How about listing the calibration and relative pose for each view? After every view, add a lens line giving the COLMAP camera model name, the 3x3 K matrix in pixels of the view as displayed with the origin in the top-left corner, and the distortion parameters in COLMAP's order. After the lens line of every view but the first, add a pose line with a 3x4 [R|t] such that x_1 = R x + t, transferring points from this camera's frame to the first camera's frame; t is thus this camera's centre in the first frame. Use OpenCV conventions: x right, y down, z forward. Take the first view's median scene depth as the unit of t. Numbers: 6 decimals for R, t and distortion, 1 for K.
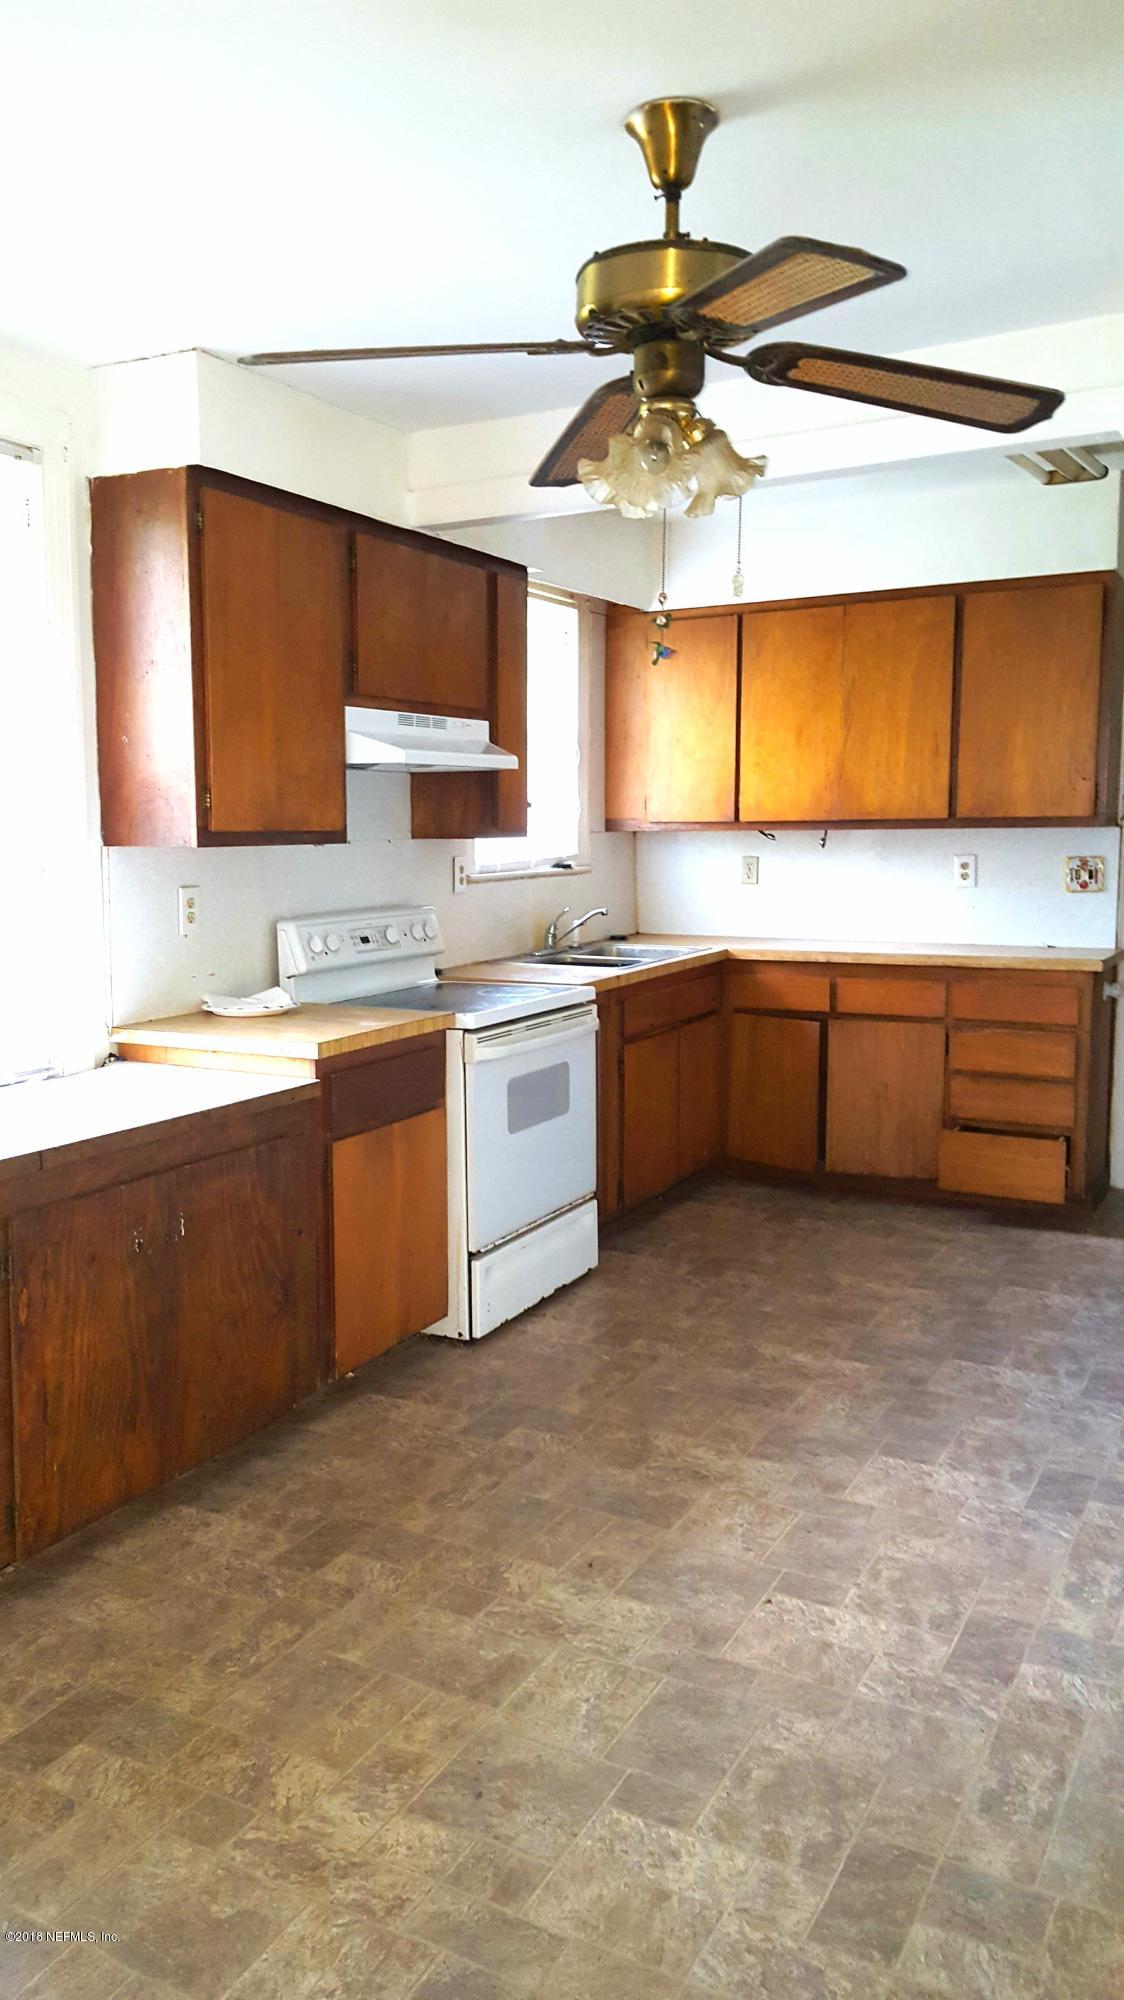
lens RADIAL K [[1479.3, 0, 548.6], [0, 1479.3, 994.3], [0, 0, 1]] dist [0.214190, -0.351251]
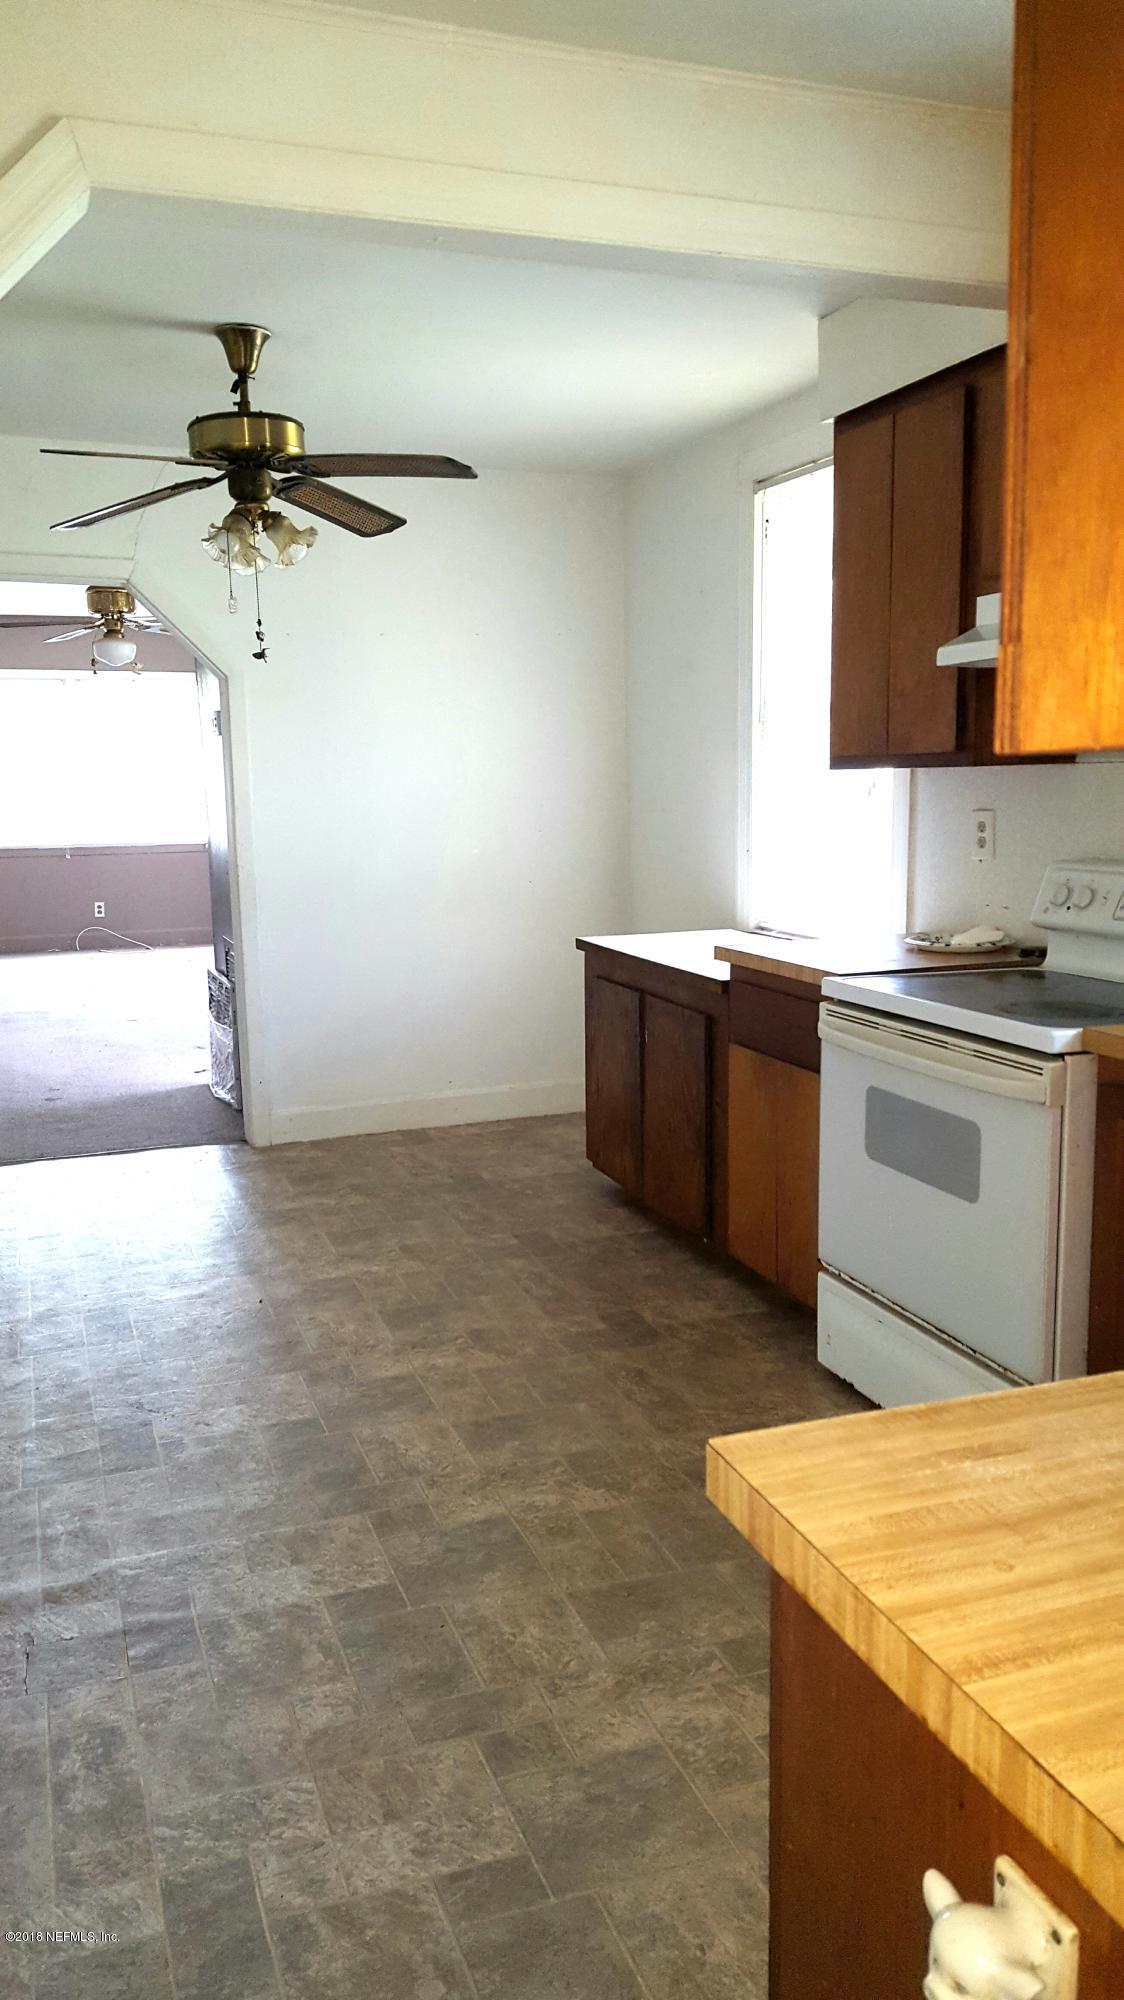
lens RADIAL K [[1479.3, 0, 548.6], [0, 1479.3, 994.3], [0, 0, 1]] dist [0.214190, -0.351251]
pose [[-0.659838, 0.130577, -0.739975, 0.674856], [-0.067923, 0.970389, 0.231803, -0.161709], [0.748332, 0.203213, -0.631430, 1.421572]]
